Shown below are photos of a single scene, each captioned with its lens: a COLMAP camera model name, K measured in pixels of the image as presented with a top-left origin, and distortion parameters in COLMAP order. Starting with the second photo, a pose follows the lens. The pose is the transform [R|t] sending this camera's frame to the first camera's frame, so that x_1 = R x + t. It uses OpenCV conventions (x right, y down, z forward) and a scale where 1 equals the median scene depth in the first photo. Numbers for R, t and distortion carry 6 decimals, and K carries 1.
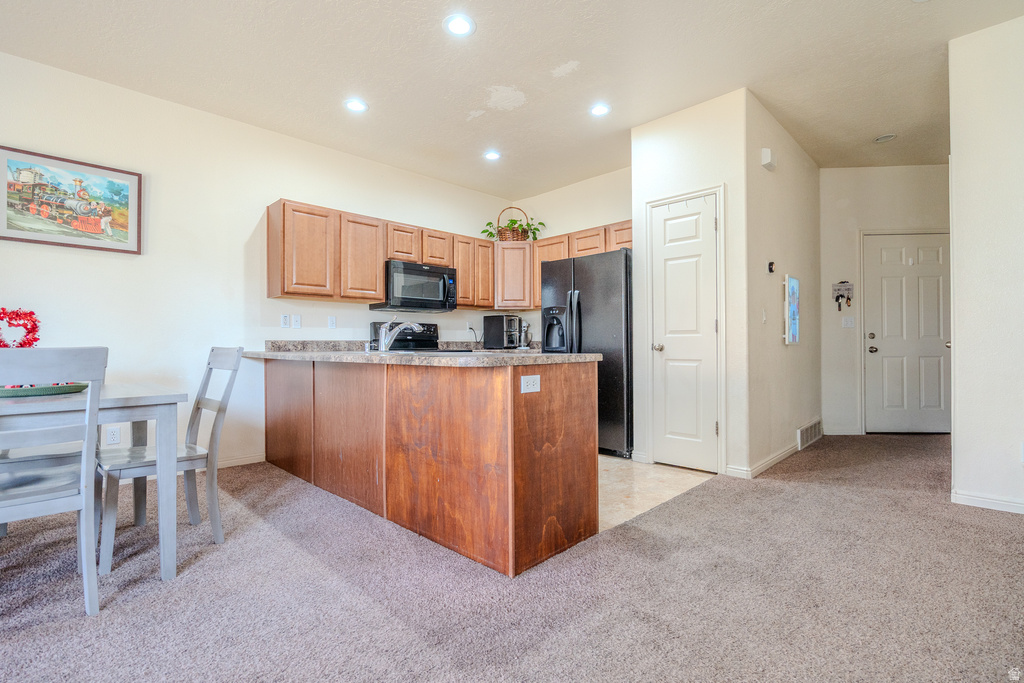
lens RADIAL K [[470.3, 0, 516.3], [0, 470.3, 340.8], [0, 0, 1]] dist [-0.000866, -0.000170]
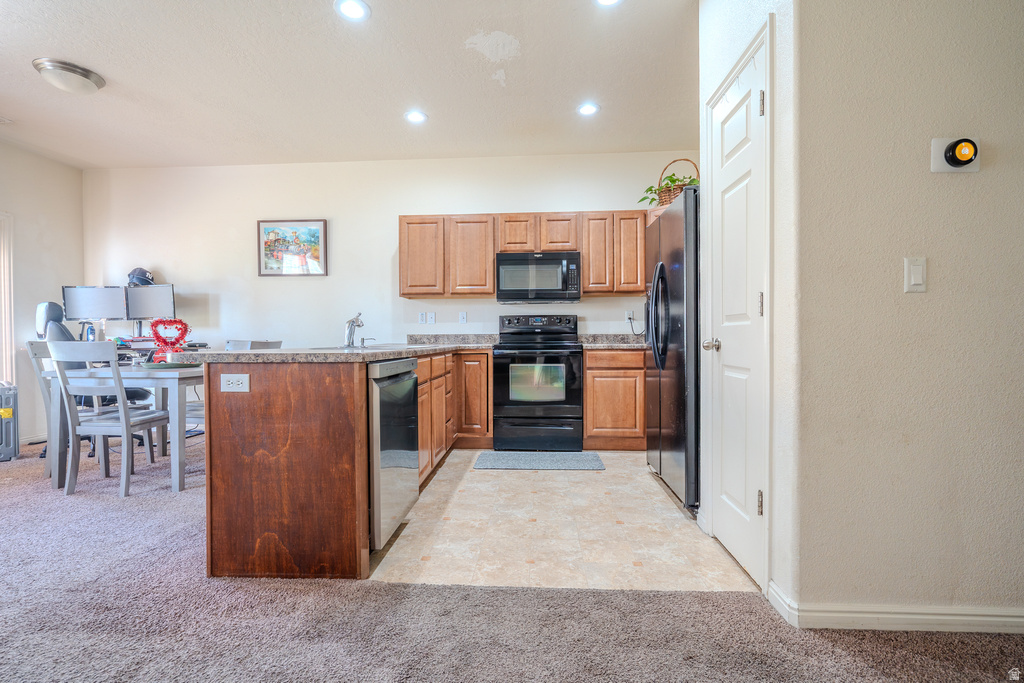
lens RADIAL K [[470.3, 0, 516.3], [0, 470.3, 340.8], [0, 0, 1]] dist [-0.000866, -0.000170]
pose [[0.658937, 0.006607, -0.752169, 0.606106], [0.007585, 0.999852, 0.015427, -0.001447], [0.752159, -0.015871, 0.658790, 0.440344]]
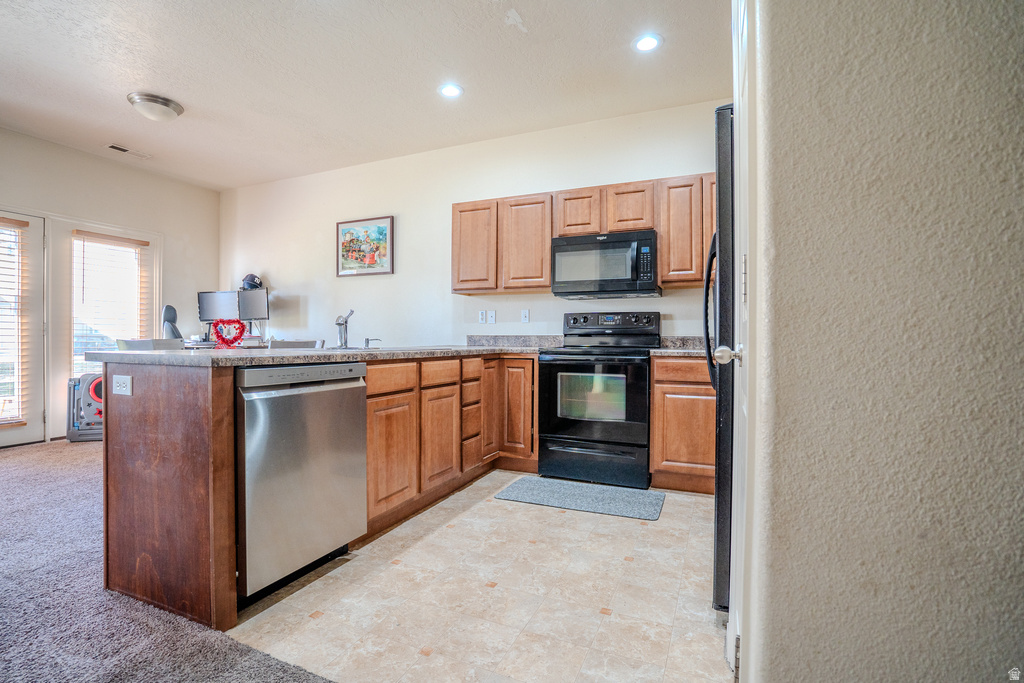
lens RADIAL K [[485.7, 0, 512.0], [0, 485.7, 341.5], [0, 0, 1]] dist [-0.035697, 0.001301]
pose [[0.354910, 0.010078, -0.934846, 0.601925], [0.000058, 0.999942, 0.010802, 0.000991], [0.934901, -0.003887, 0.354889, 0.745096]]
